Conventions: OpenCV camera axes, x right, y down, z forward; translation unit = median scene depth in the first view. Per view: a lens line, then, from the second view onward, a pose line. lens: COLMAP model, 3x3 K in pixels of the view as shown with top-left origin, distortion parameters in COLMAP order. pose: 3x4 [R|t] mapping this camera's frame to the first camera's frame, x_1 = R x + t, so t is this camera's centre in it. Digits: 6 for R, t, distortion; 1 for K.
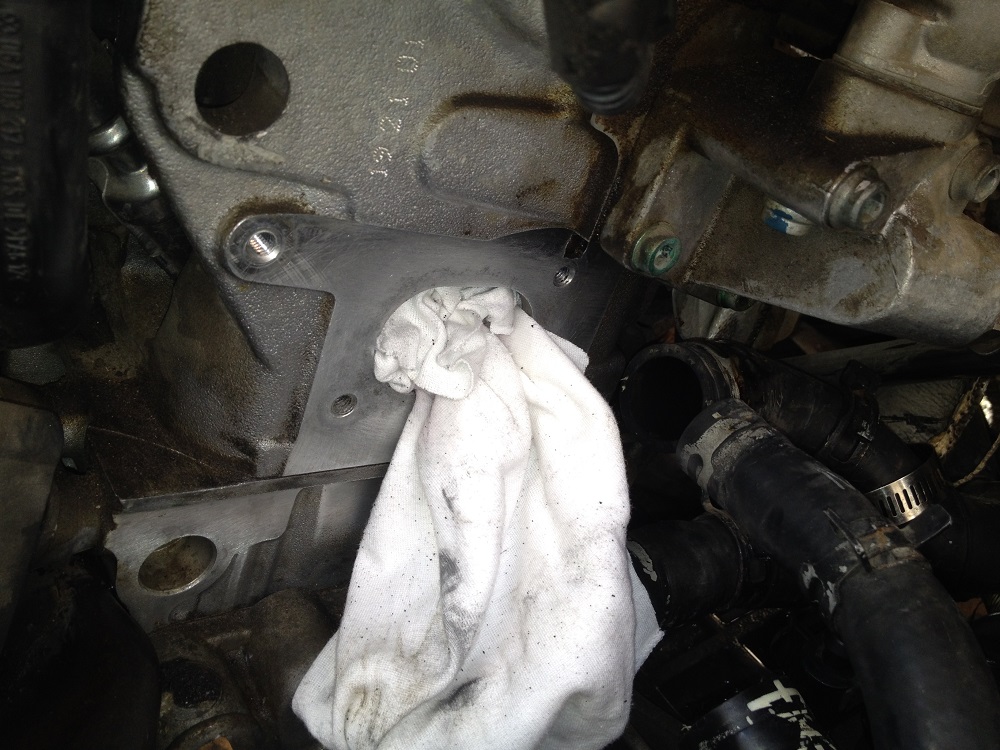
lens RADIAL K [[1031.7, 0, 529.8], [0, 1031.7, 380.4], [0, 0, 1]] dist [-0.019411, 0.000000]
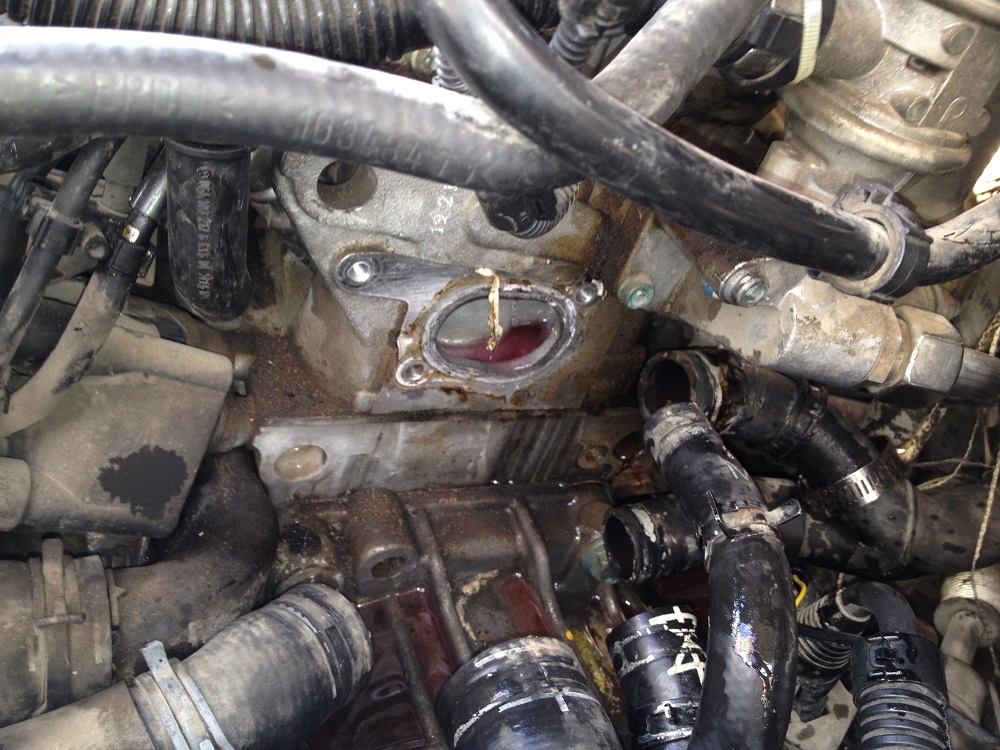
lens RADIAL K [[1031.7, 0, 512.8], [0, 1031.7, 370.9], [0, 0, 1]] dist [-0.019411, 0.000000]
pose [[0.972227, 0.125027, -0.197845, 0.263599], [-0.107936, 0.989611, 0.094971, -0.141340], [0.207663, -0.070979, 0.975622, -0.430320]]
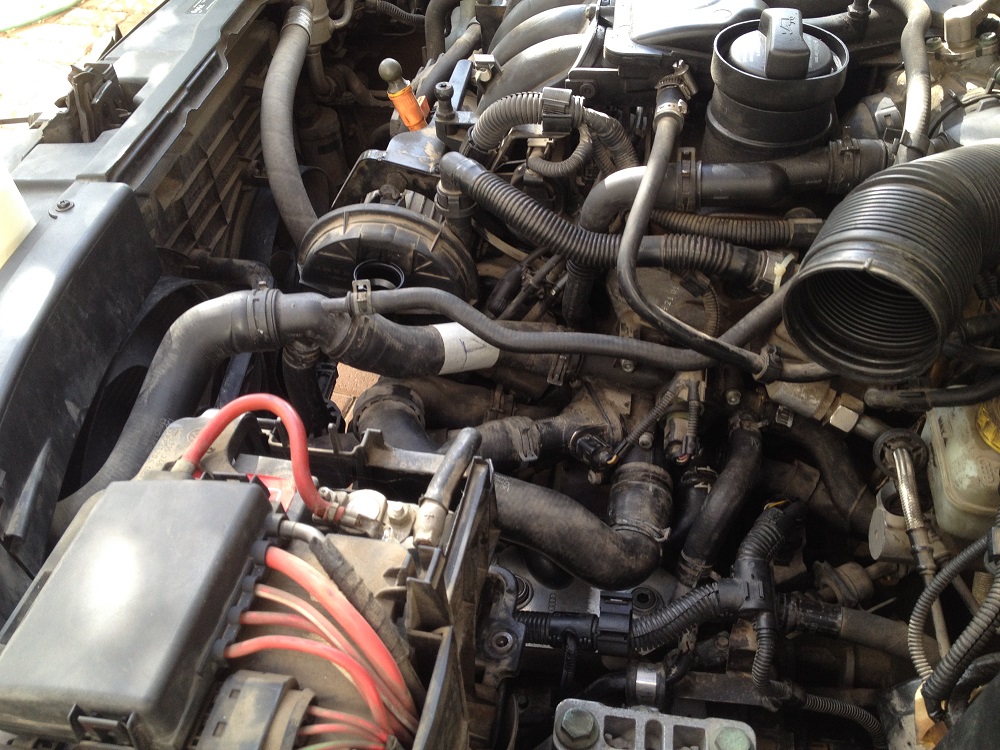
lens RADIAL K [[1031.7, 0, 499.7], [0, 1031.7, 375.3], [0, 0, 1]] dist [-0.019411, 0.000000]
pose [[0.734061, 0.386518, -0.558353, 1.600794], [-0.324198, 0.921932, 0.211984, -0.582611], [0.596699, 0.025408, 0.802063, -2.391353]]
